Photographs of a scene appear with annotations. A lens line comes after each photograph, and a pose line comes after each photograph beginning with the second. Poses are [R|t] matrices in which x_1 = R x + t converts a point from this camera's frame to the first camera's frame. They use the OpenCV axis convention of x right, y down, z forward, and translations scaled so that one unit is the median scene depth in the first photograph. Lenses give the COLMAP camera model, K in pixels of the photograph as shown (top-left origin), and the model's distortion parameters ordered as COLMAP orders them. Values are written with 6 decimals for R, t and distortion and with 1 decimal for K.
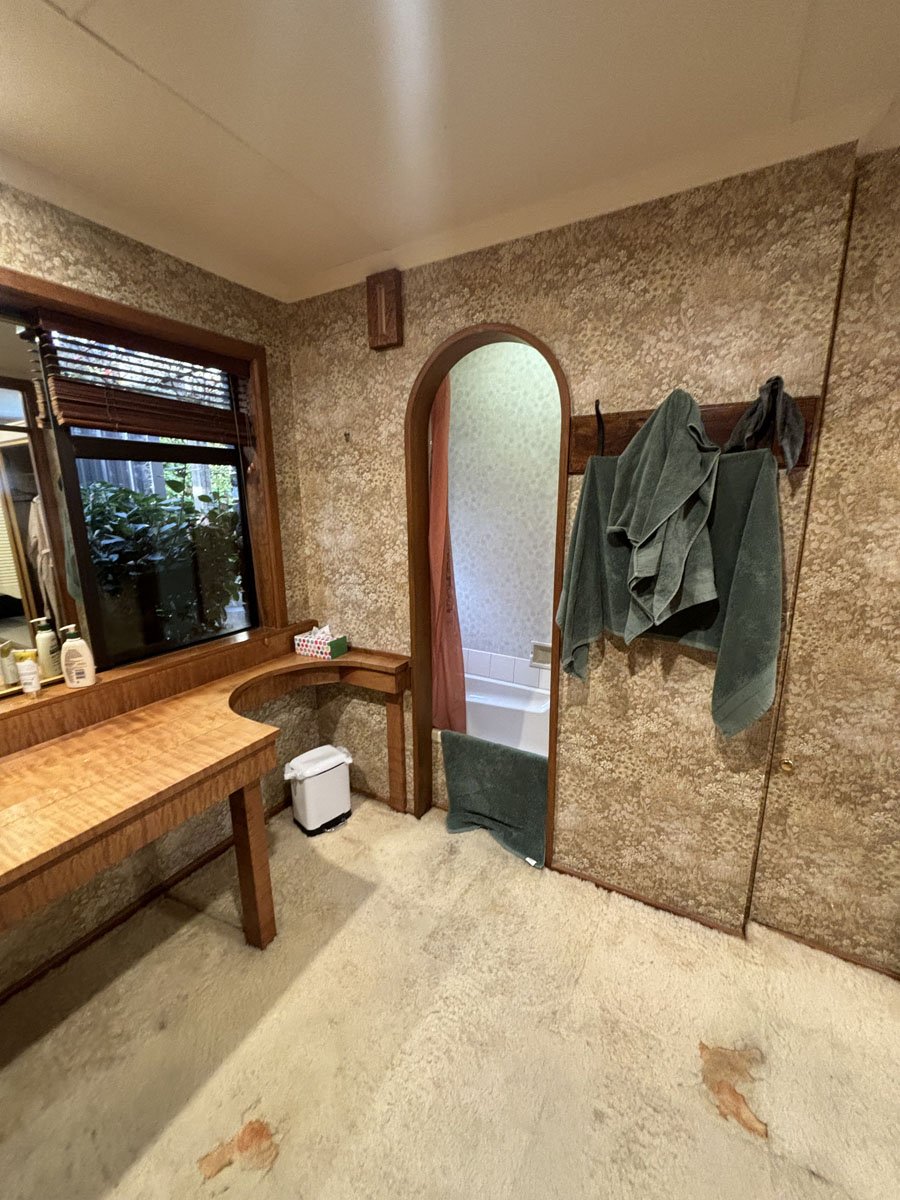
lens RADIAL K [[481.8, 0, 452.5], [0, 481.8, 600.3], [0, 0, 1]] dist [-0.005819, 0.002310]
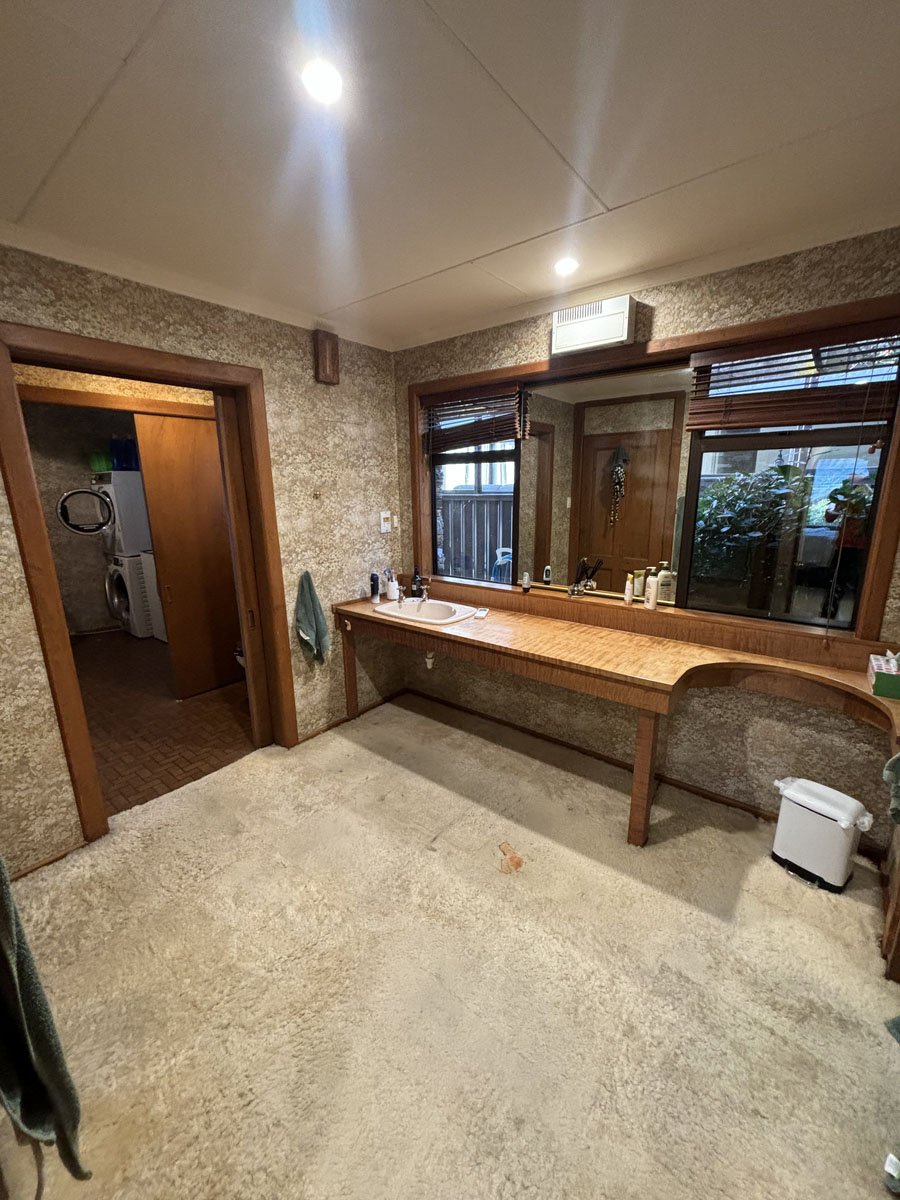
lens RADIAL K [[481.8, 0, 452.1], [0, 481.8, 601.0], [0, 0, 1]] dist [-0.005819, 0.002310]
pose [[-0.159495, 0.236686, -0.958406, 0.772962], [-0.195647, 0.943998, 0.265687, -0.124031], [0.967618, 0.229885, -0.104256, 0.555316]]
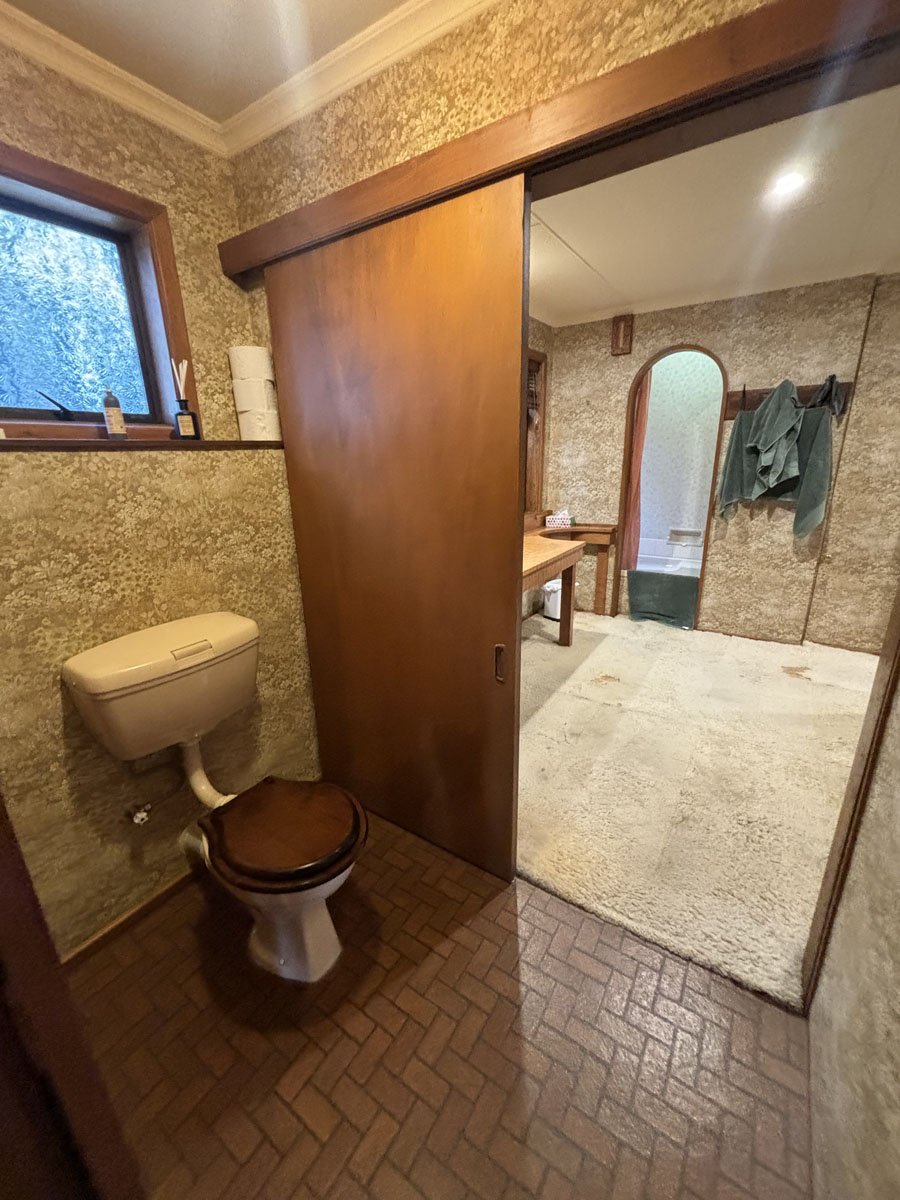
lens RADIAL K [[481.8, 0, 452.0], [0, 481.8, 600.3], [0, 0, 1]] dist [-0.005819, 0.002310]
pose [[0.996998, 0.007299, -0.077081, -0.796439], [-0.000912, 0.996584, 0.082576, 0.353196], [0.077420, -0.082258, 0.993599, -1.255608]]
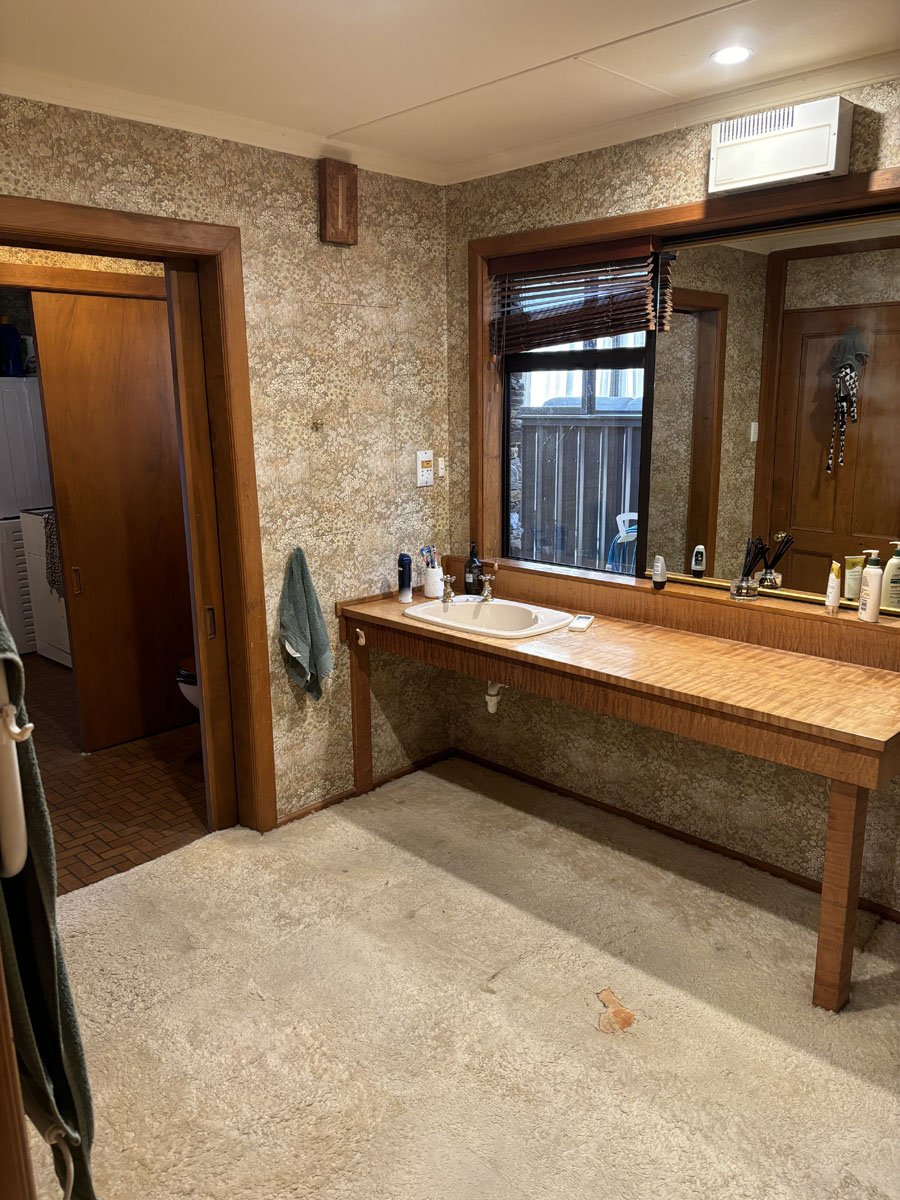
lens RADIAL K [[903.9, 0, 444.1], [0, 903.9, 610.5], [0, 0, 1]] dist [0.003759, 0.002964]
pose [[-0.265106, 0.232349, -0.935806, 1.004571], [-0.189751, 0.938982, 0.286892, -0.170845], [0.945364, 0.253627, -0.204841, 0.600269]]
